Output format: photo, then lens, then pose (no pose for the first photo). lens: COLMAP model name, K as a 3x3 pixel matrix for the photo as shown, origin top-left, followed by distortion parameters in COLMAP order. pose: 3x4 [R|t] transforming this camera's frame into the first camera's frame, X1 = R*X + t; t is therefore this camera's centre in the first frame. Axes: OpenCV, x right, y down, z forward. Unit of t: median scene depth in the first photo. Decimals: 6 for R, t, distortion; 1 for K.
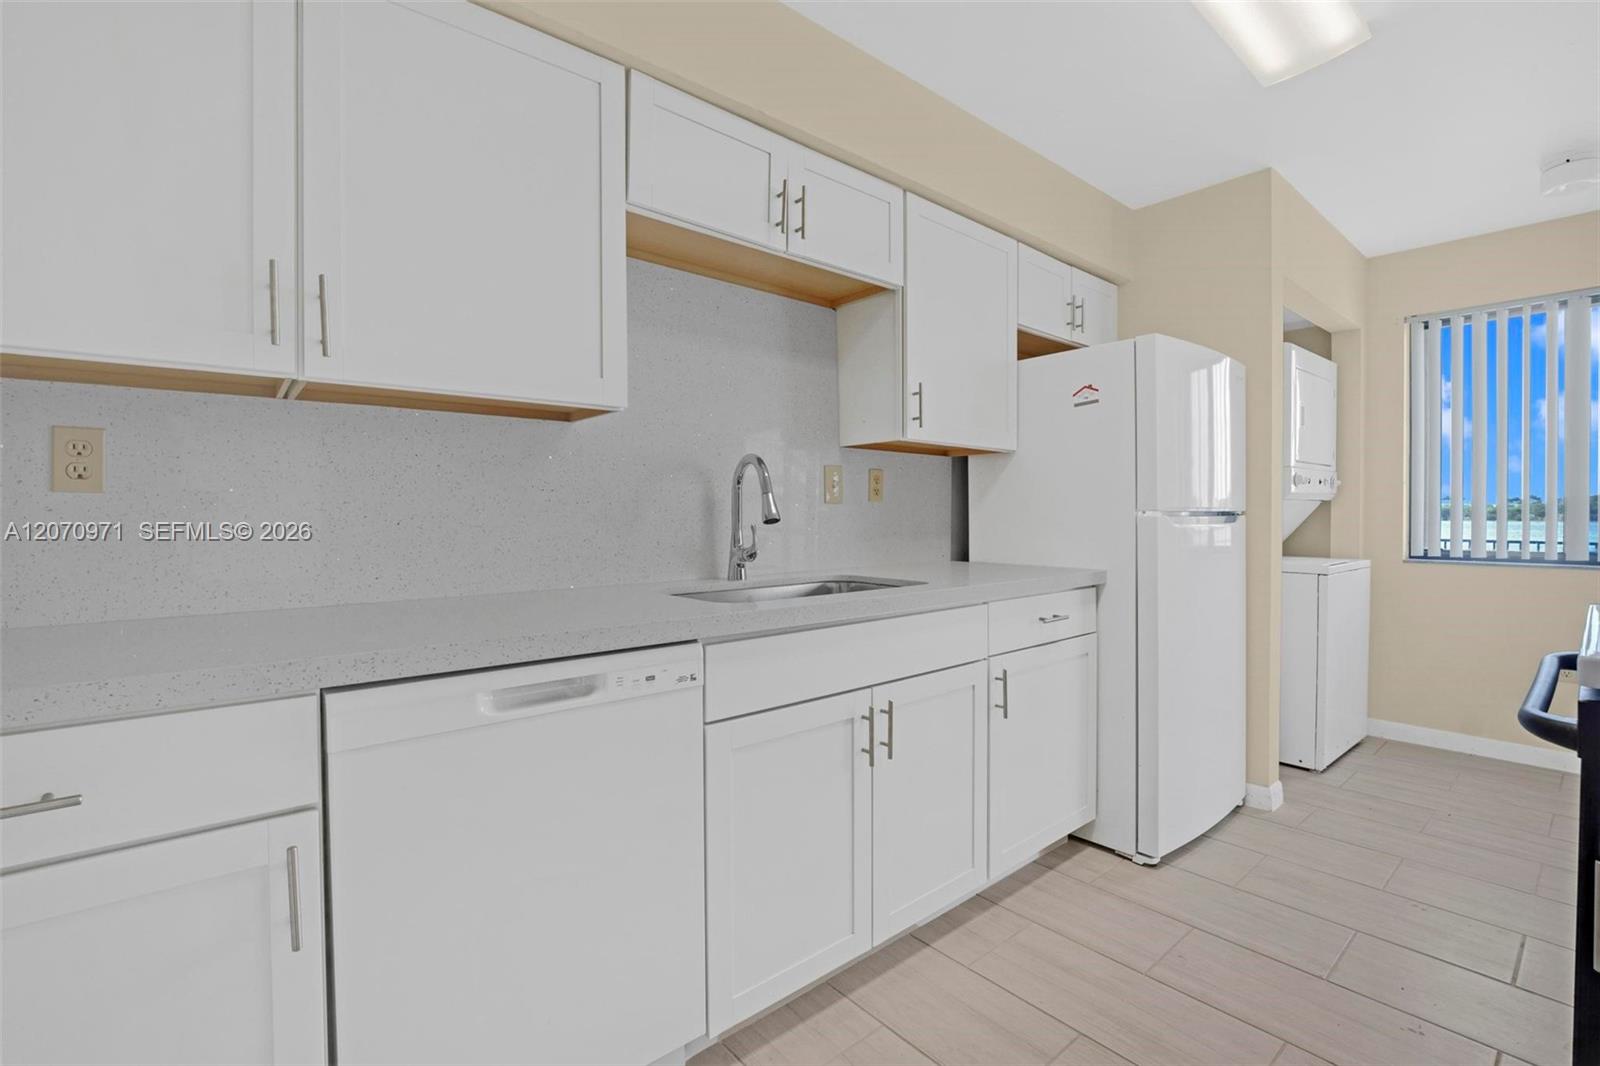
lens RADIAL K [[725.6, 0, 804.7], [0, 725.6, 521.0], [0, 0, 1]] dist [-0.002991, -0.000237]
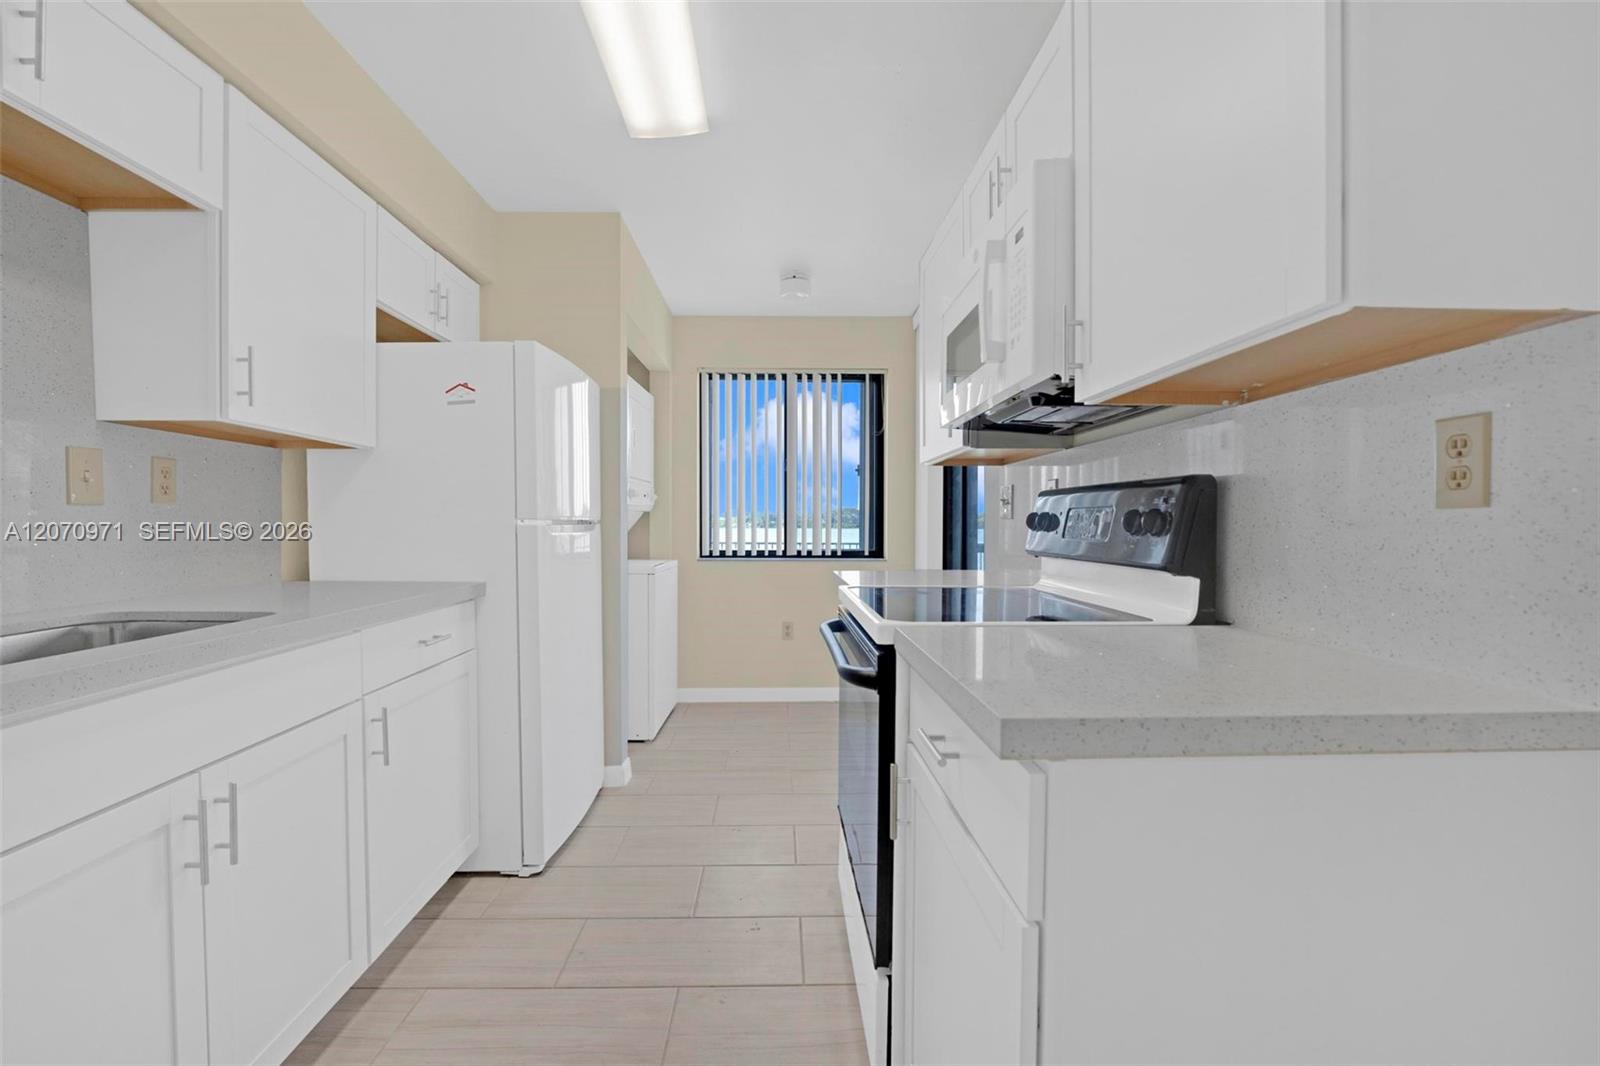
lens RADIAL K [[719.1, 0, 797.7], [0, 719.1, 535.2], [0, 0, 1]] dist [-0.010817, -0.000407]
pose [[0.638317, -0.011277, 0.769691, -0.046656], [0.005077, 0.999933, 0.010441, -0.000448], [-0.769757, -0.002757, 0.638332, 0.090301]]
